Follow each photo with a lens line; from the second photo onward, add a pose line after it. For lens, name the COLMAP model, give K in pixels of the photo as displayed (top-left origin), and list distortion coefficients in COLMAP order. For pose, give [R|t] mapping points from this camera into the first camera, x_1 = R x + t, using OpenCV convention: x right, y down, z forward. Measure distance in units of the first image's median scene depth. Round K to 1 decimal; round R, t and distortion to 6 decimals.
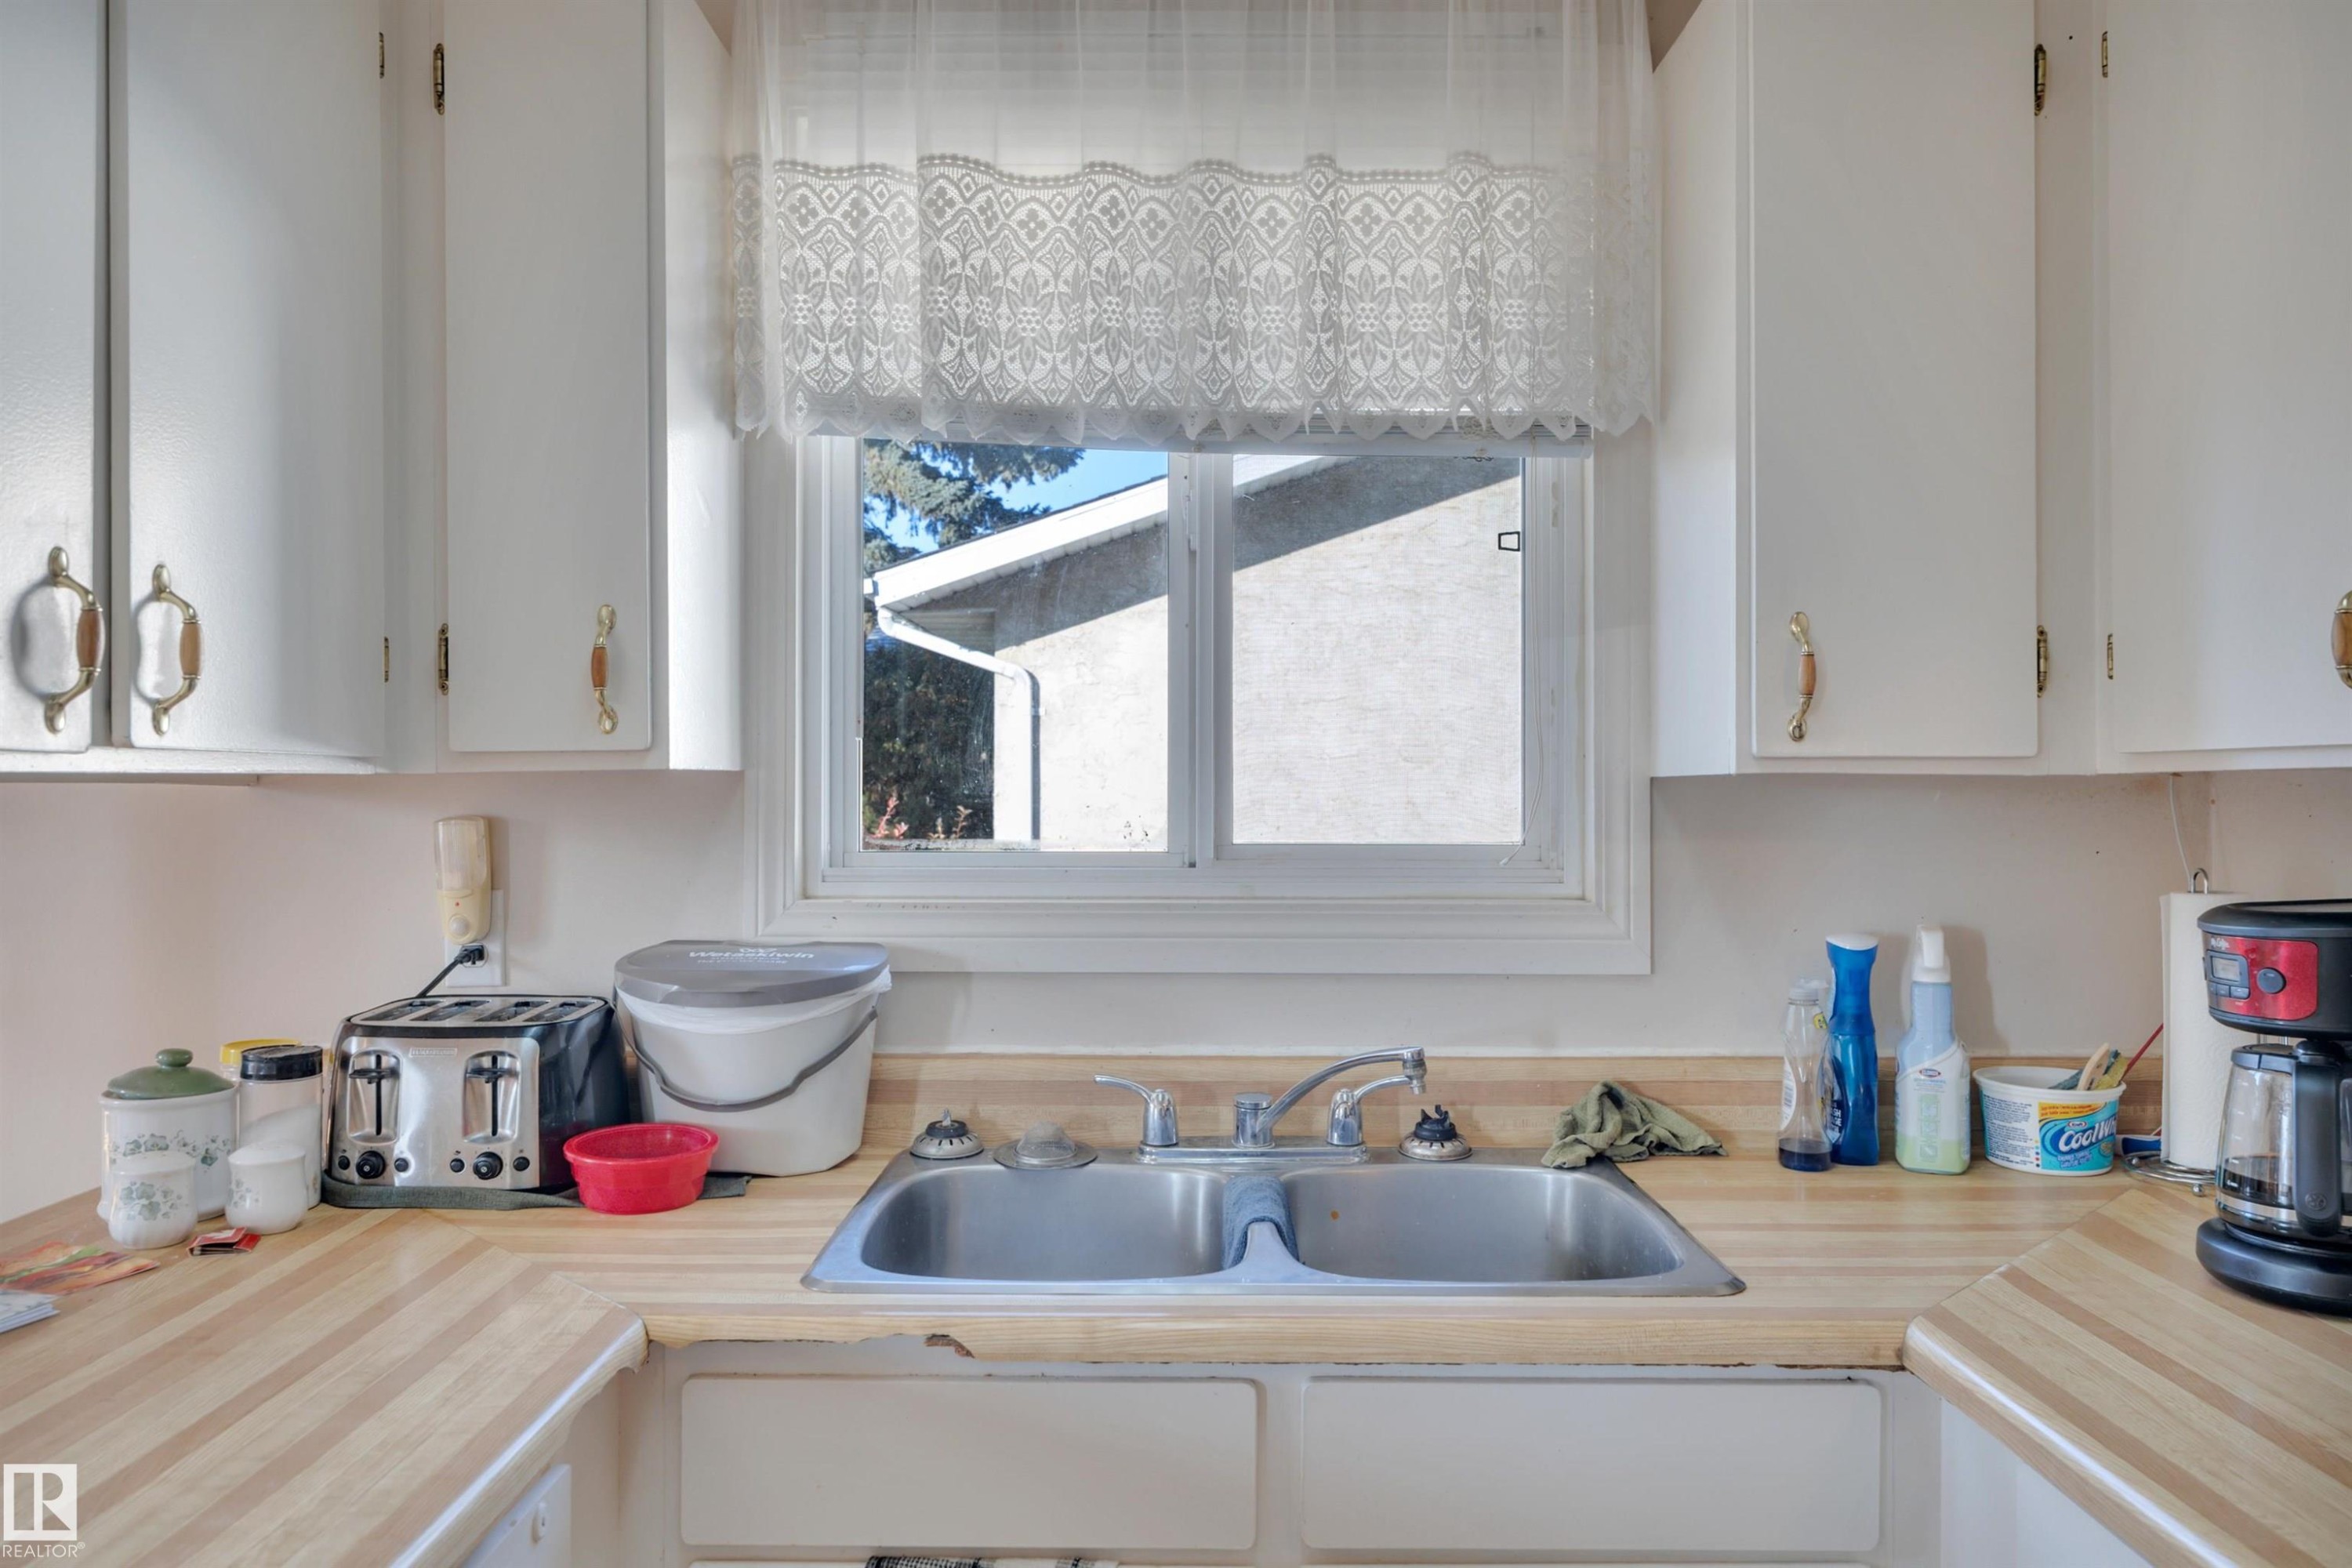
lens RADIAL K [[1681.0, 0, 1177.2], [0, 1681.0, 762.5], [0, 0, 1]] dist [-0.010026, 0.029360]
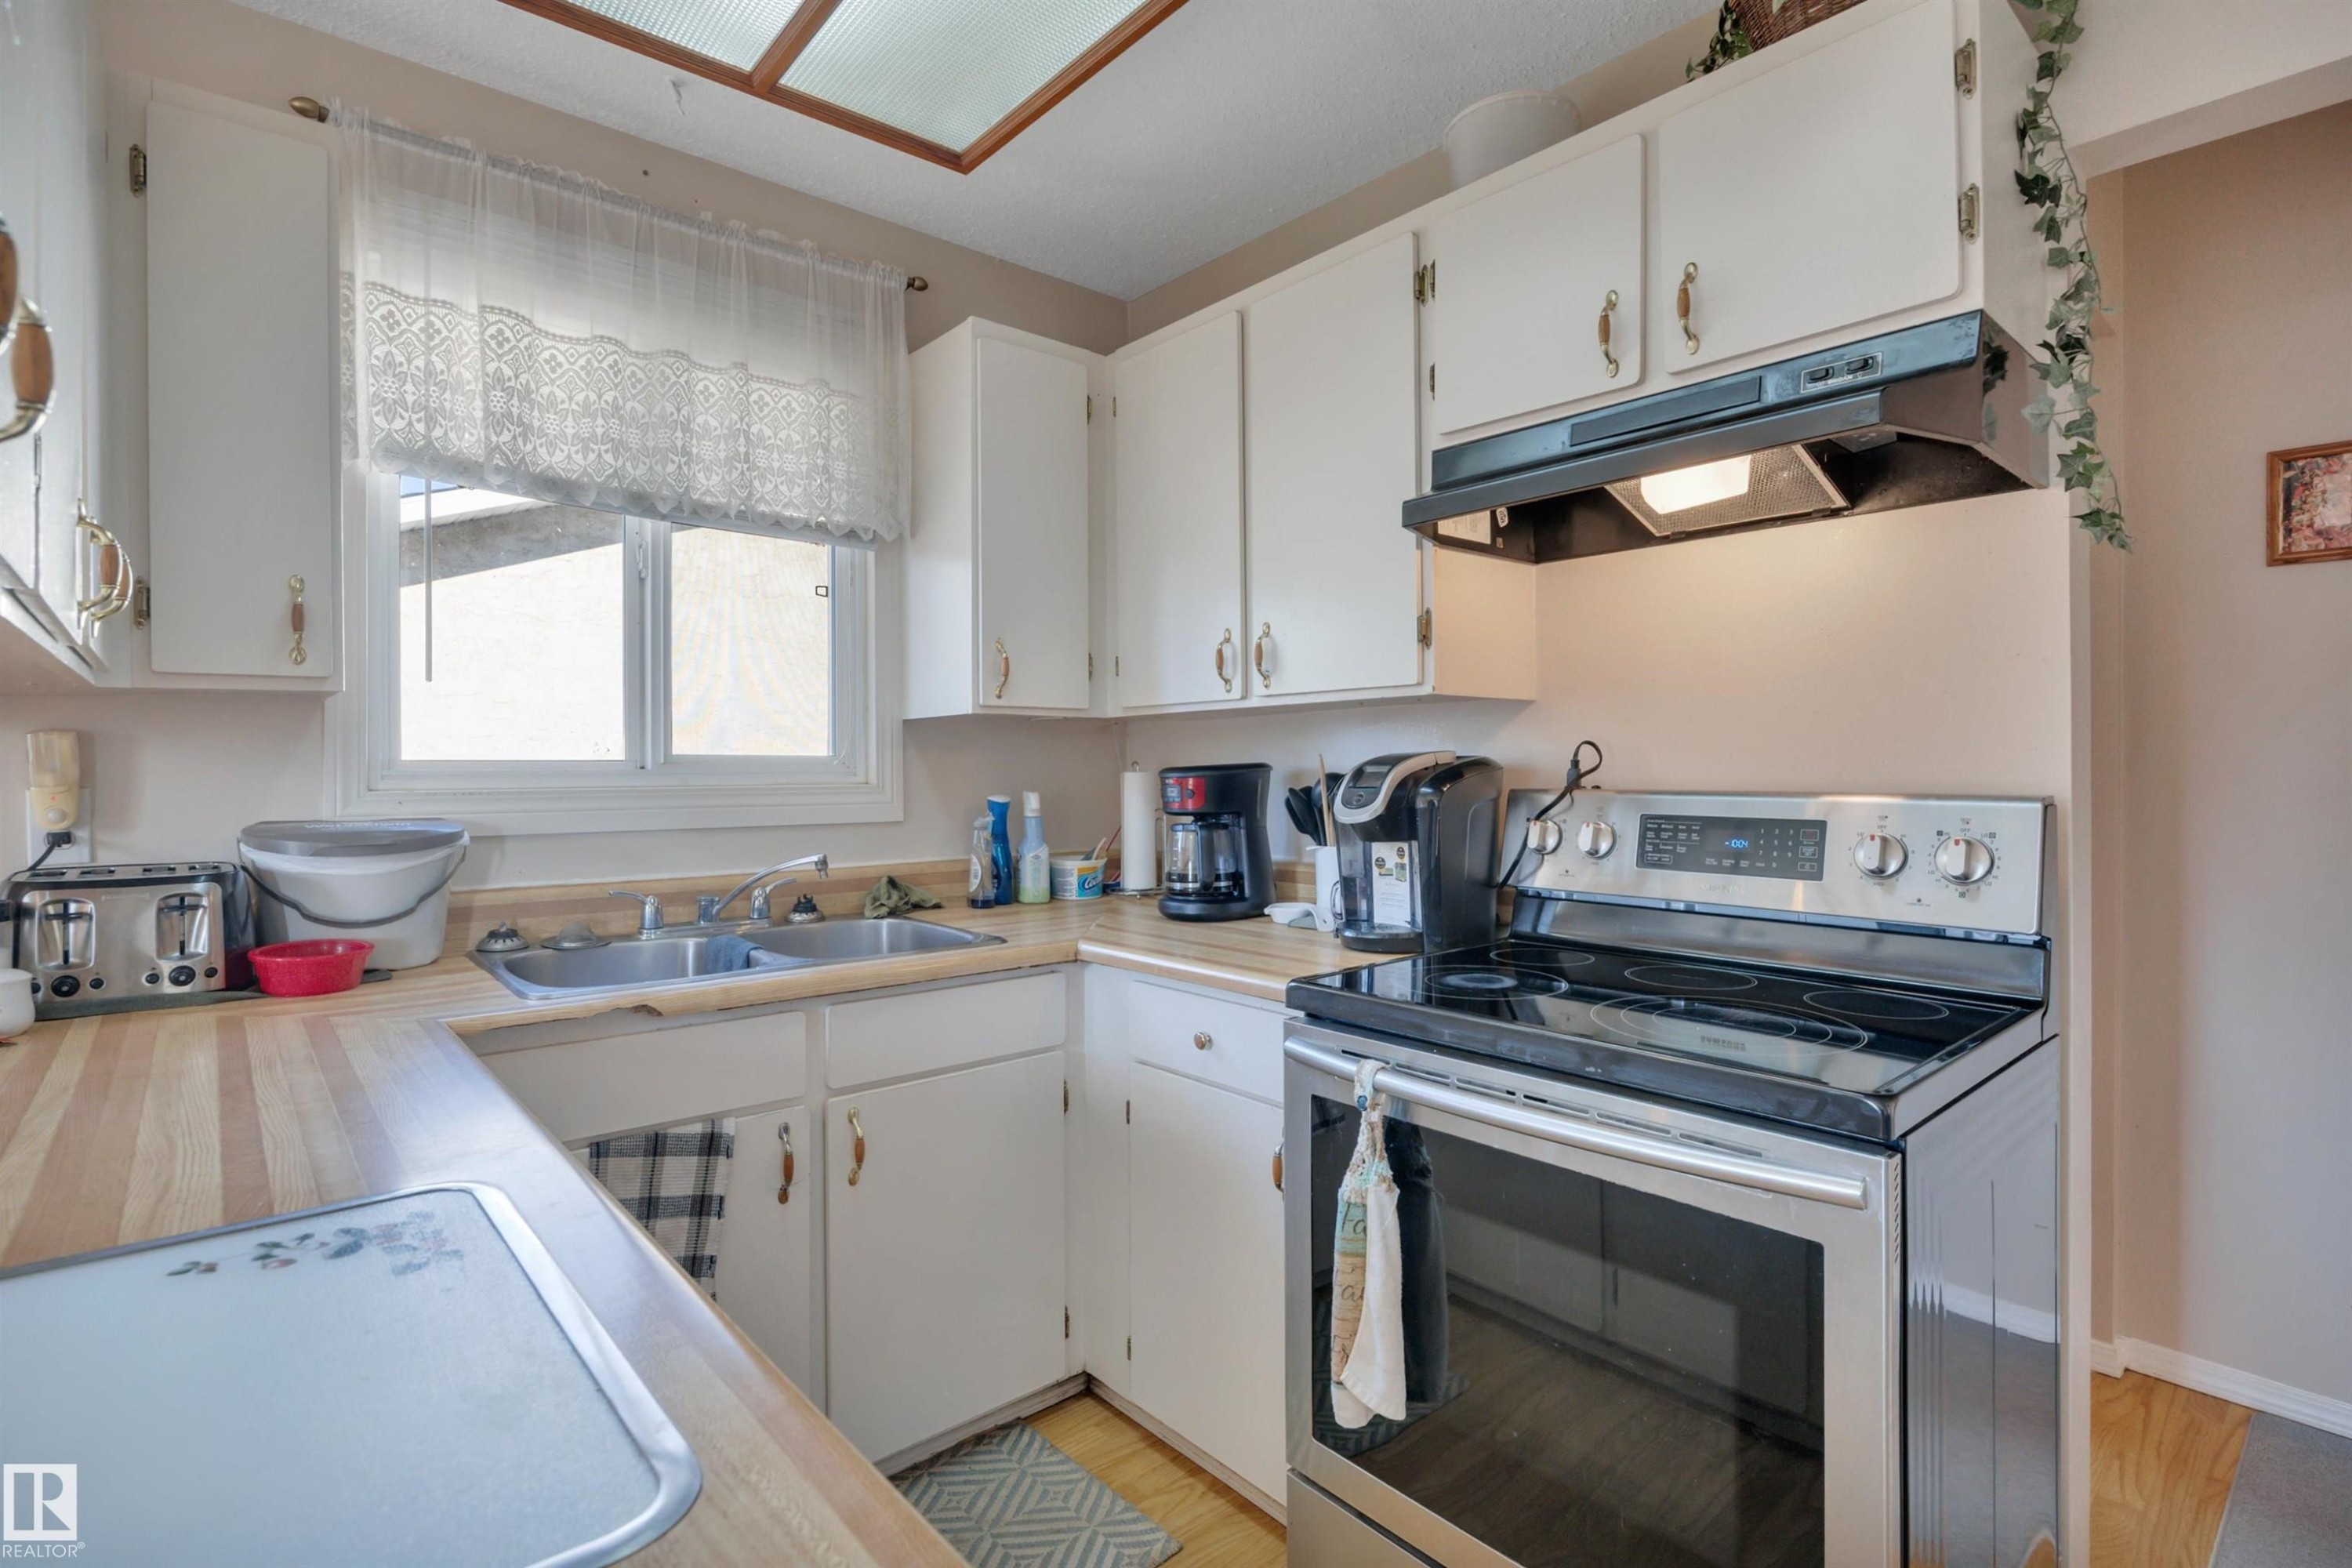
lens RADIAL K [[1117.3, 0, 1170.4], [0, 1117.3, 764.1], [0, 0, 1]] dist [-0.013175, -0.000177]
pose [[0.752665, -0.003744, 0.658393, -0.347843], [0.000997, 0.999989, 0.004547, 0.056444], [-0.658403, -0.002766, 0.752661, -0.181528]]
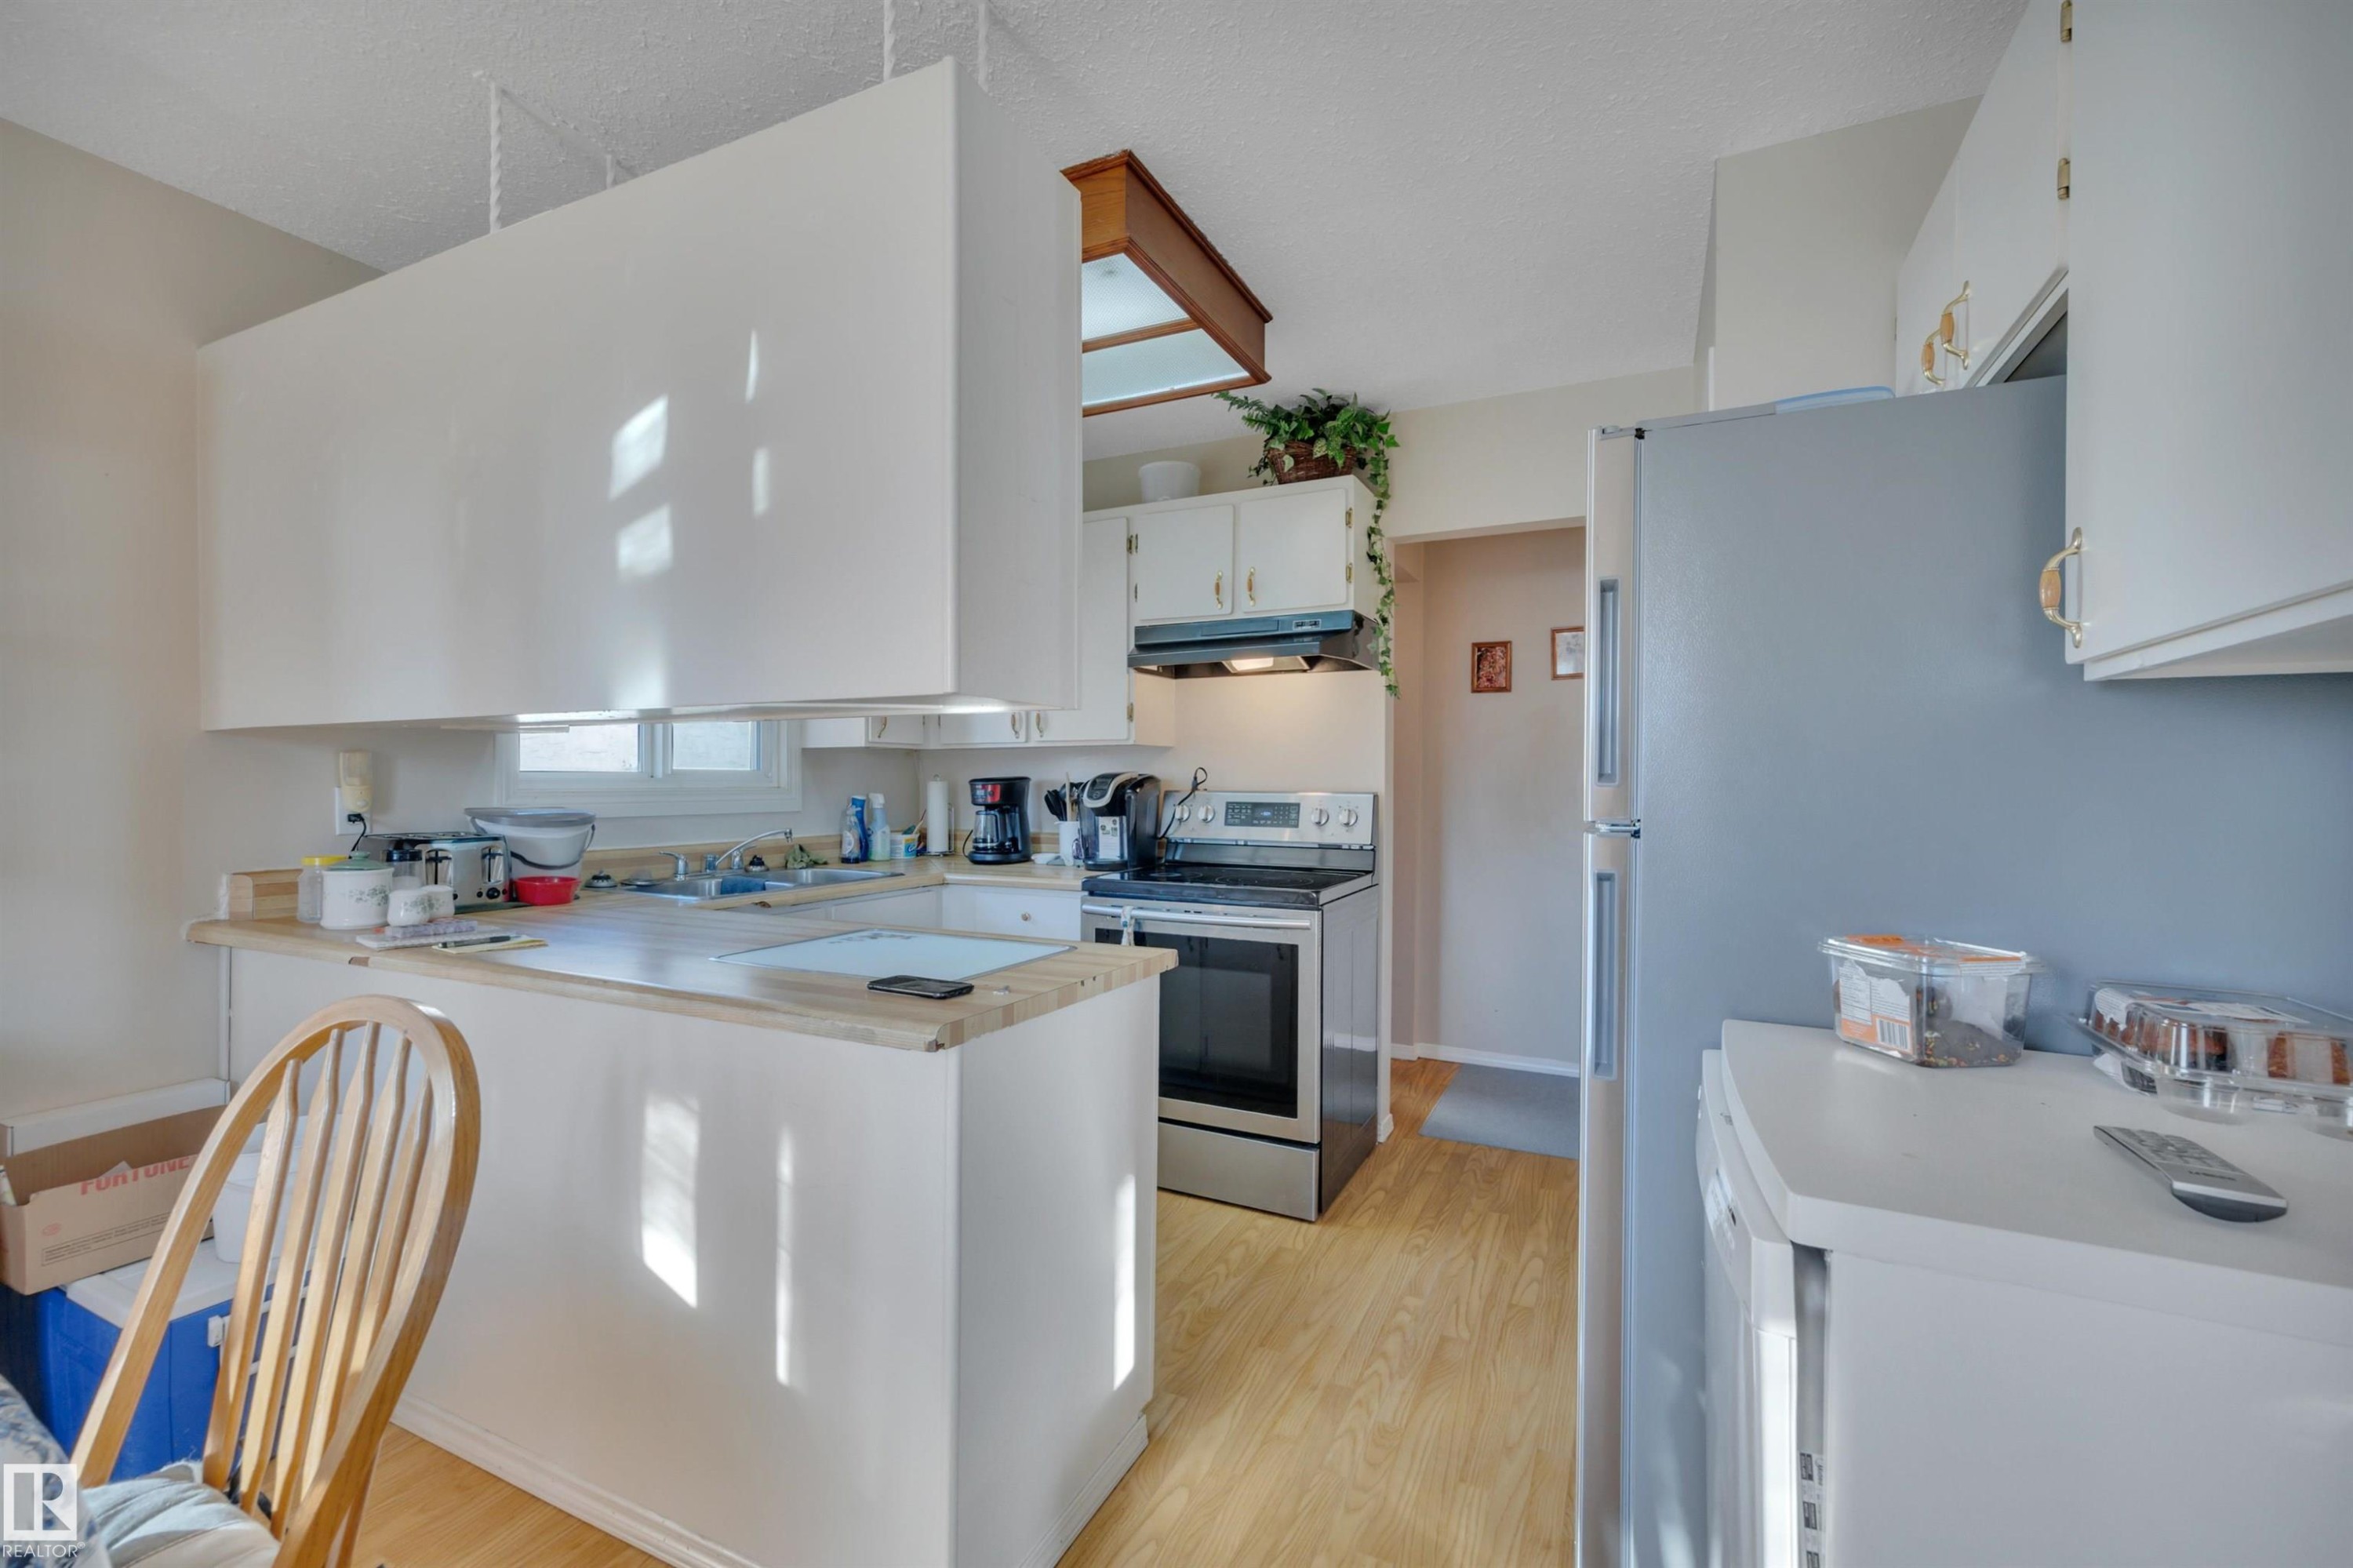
lens RADIAL K [[974.6, 0, 1176.0], [0, 974.6, 779.3], [0, 0, 1]] dist [-0.001461, 0.000010]
pose [[0.429925, -0.001014, 0.902864, -1.097250], [-0.007825, 0.999958, 0.004849, 0.054263], [-0.902831, -0.009149, 0.429899, -0.426140]]
